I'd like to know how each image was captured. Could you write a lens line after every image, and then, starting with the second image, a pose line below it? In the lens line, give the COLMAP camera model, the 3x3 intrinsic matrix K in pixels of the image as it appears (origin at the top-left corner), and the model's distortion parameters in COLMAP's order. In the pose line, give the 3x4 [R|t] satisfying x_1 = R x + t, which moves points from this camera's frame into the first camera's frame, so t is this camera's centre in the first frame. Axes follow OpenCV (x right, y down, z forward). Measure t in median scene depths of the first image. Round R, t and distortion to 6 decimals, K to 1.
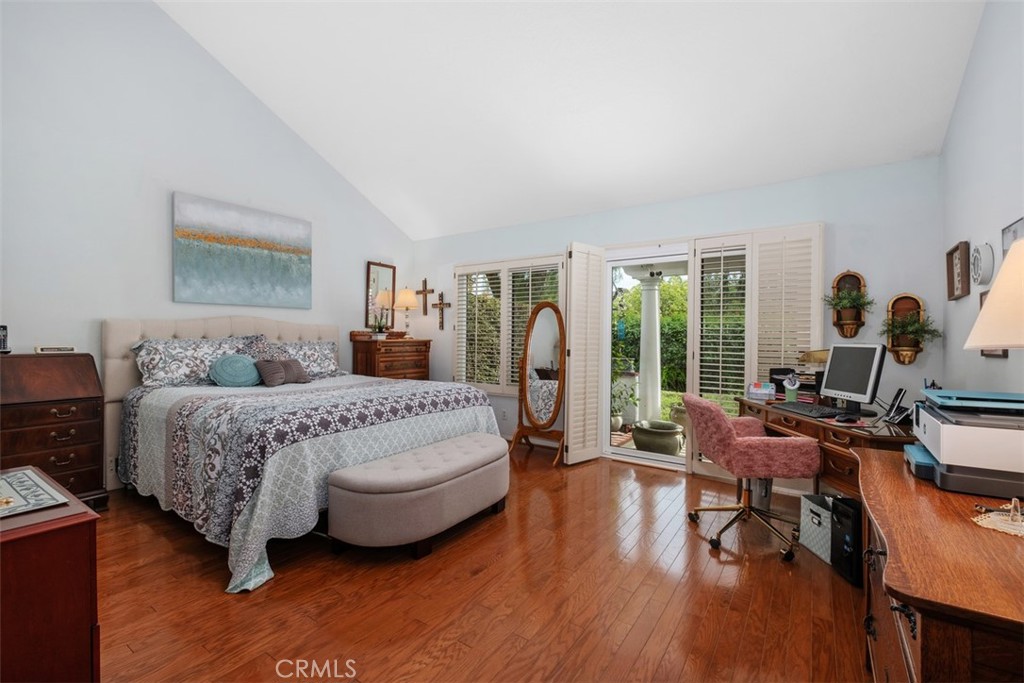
lens RADIAL K [[444.0, 0, 512.7], [0, 444.0, 337.2], [0, 0, 1]] dist [0.003412, -0.003969]
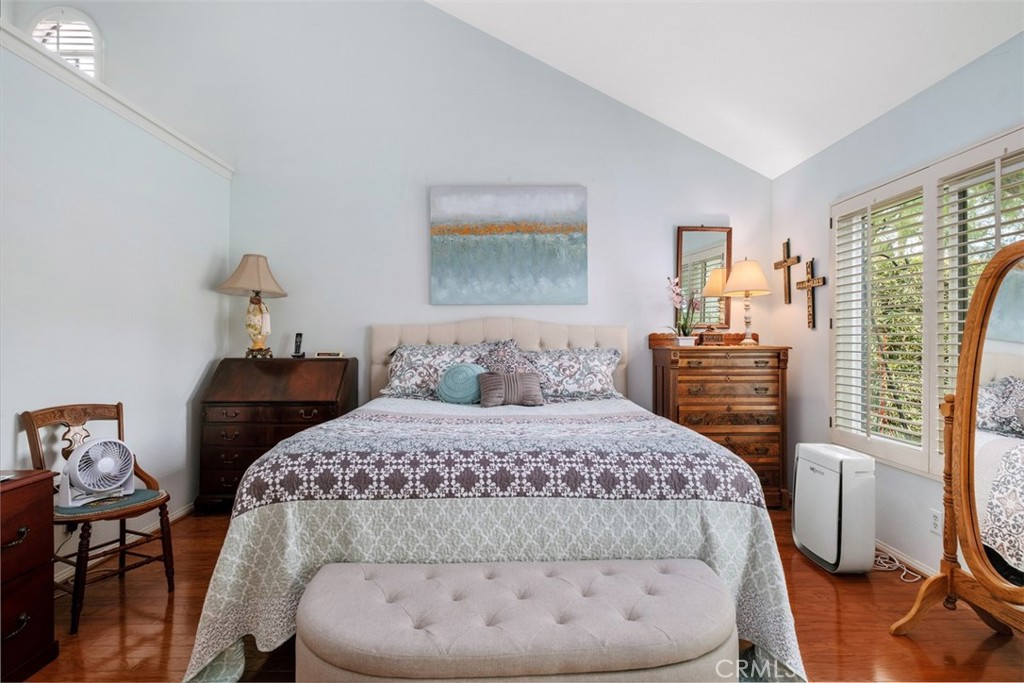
lens RADIAL K [[505.0, 0, 511.3], [0, 505.0, 341.1], [0, 0, 1]] dist [-0.001285, -0.000133]
pose [[0.576380, -0.006226, -0.817158, 0.169182], [0.001930, 0.999979, -0.006258, 0.002446], [0.817180, 0.002030, 0.576379, 0.451538]]
